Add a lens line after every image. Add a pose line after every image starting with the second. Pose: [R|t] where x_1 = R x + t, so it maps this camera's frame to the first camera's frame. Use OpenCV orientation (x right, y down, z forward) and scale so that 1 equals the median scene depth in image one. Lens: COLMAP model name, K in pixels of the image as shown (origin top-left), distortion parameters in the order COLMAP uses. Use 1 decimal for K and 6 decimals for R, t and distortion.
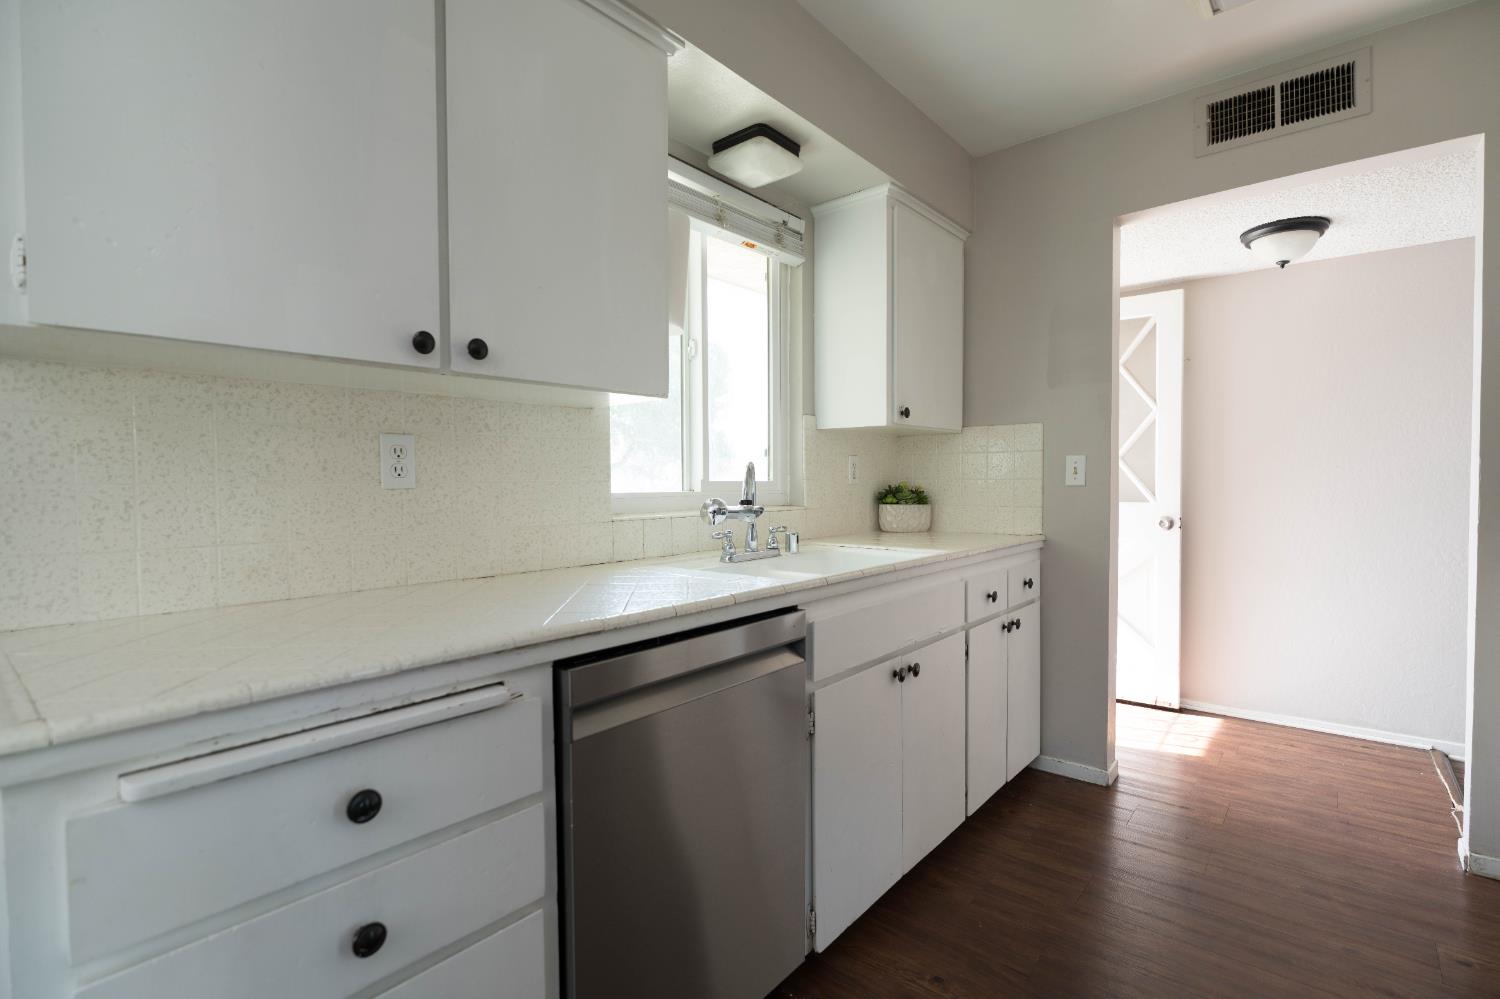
lens RADIAL K [[709.9, 0, 750.0], [0, 709.9, 499.5], [0, 0, 1]] dist [-0.000096, 0.000242]
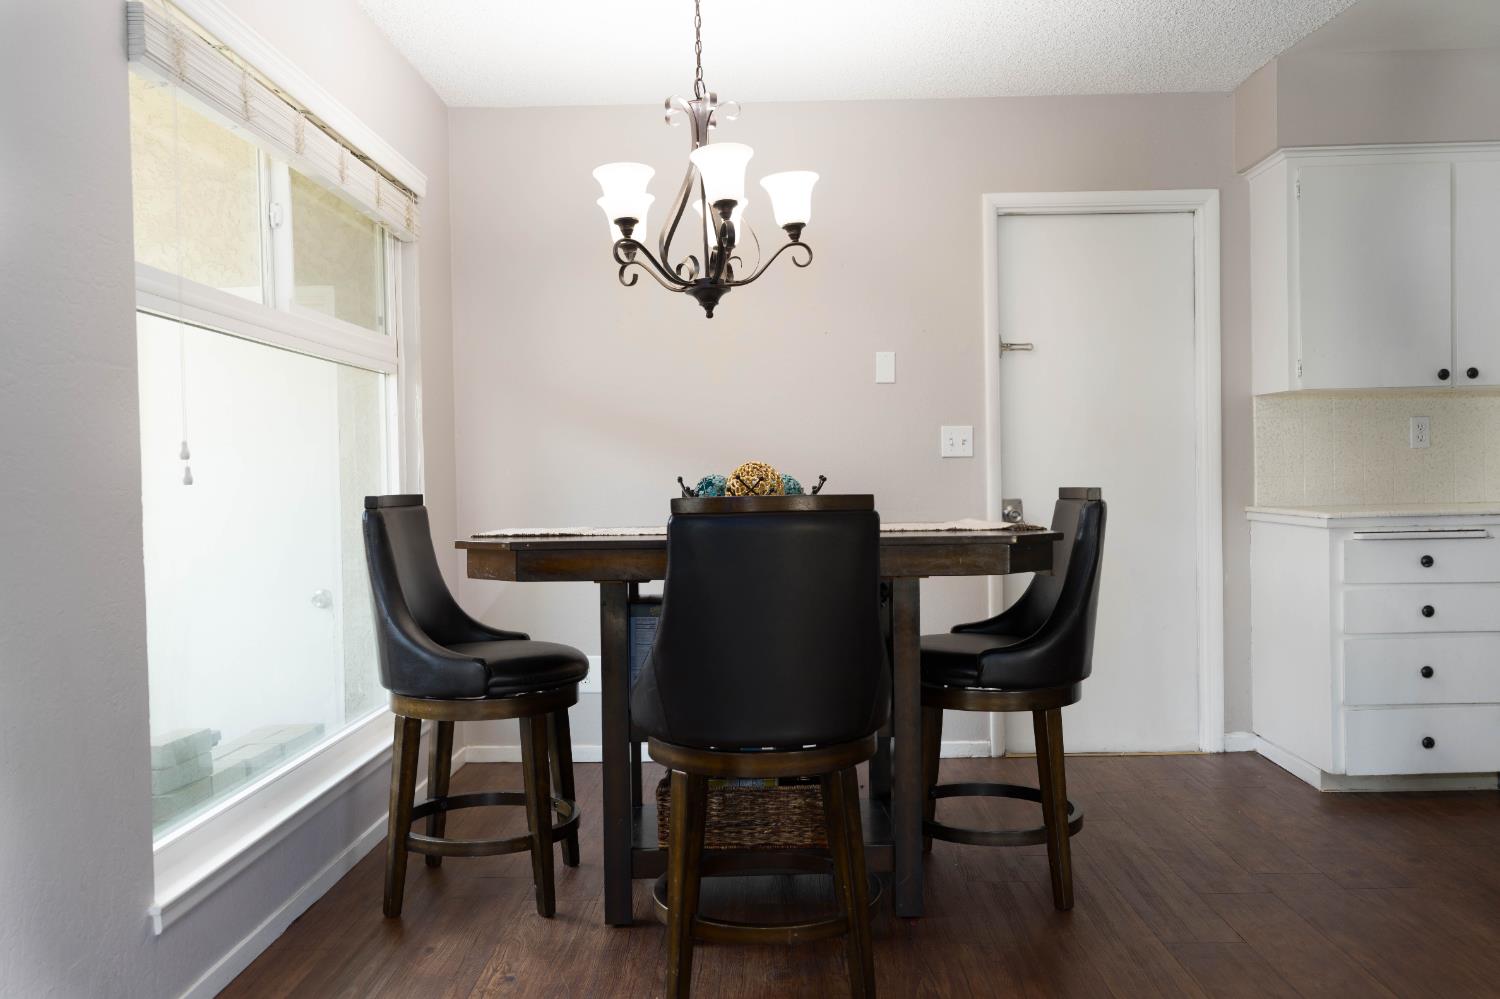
lens RADIAL K [[1210.9, 0, 750.0], [0, 1210.9, 499.5], [0, 0, 1]] dist [-0.000720, 0.000582]
pose [[0.627355, 0.011158, -0.778654, 0.949929], [-0.001679, 0.999914, 0.012976, 0.090887], [0.778732, -0.006834, 0.627320, -2.596236]]
